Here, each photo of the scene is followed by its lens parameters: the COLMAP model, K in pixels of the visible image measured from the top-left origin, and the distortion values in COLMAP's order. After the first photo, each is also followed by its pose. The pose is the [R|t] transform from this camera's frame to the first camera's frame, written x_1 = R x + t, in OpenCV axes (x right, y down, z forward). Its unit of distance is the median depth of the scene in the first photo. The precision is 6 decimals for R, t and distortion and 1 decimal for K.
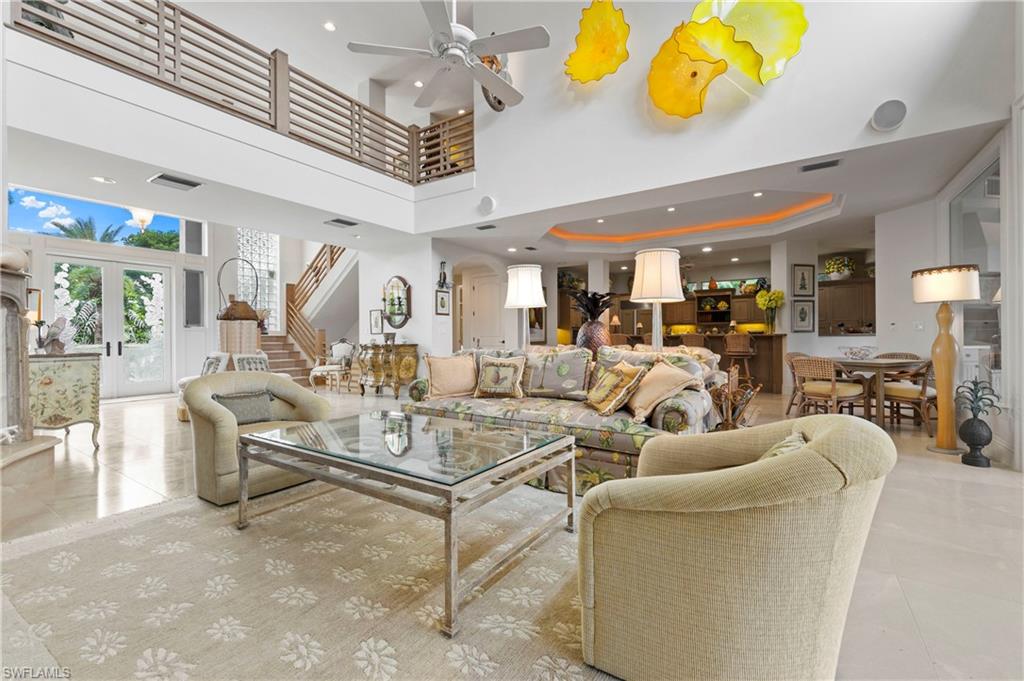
lens RADIAL K [[442.5, 0, 516.7], [0, 442.5, 336.8], [0, 0, 1]] dist [0.003188, -0.000589]
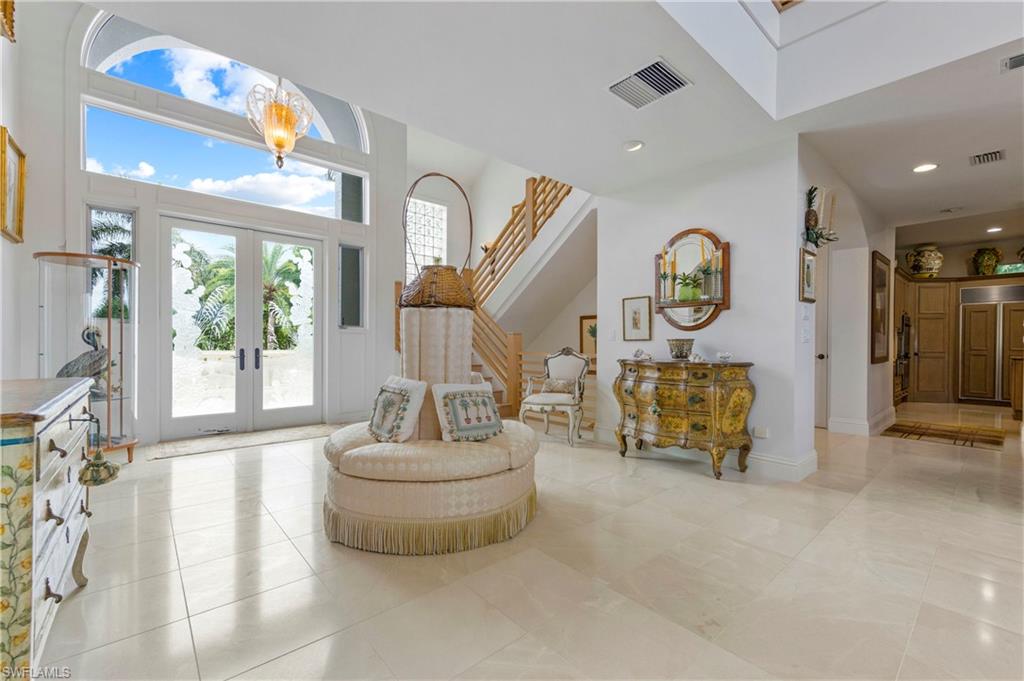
lens RADIAL K [[442.5, 0, 510.0], [0, 442.5, 344.1], [0, 0, 1]] dist [0.003188, -0.000589]
pose [[0.962064, 0.012557, -0.272535, -0.338610], [-0.012562, 0.999920, 0.001726, -0.001433], [0.272535, 0.001763, 0.962144, 0.453346]]
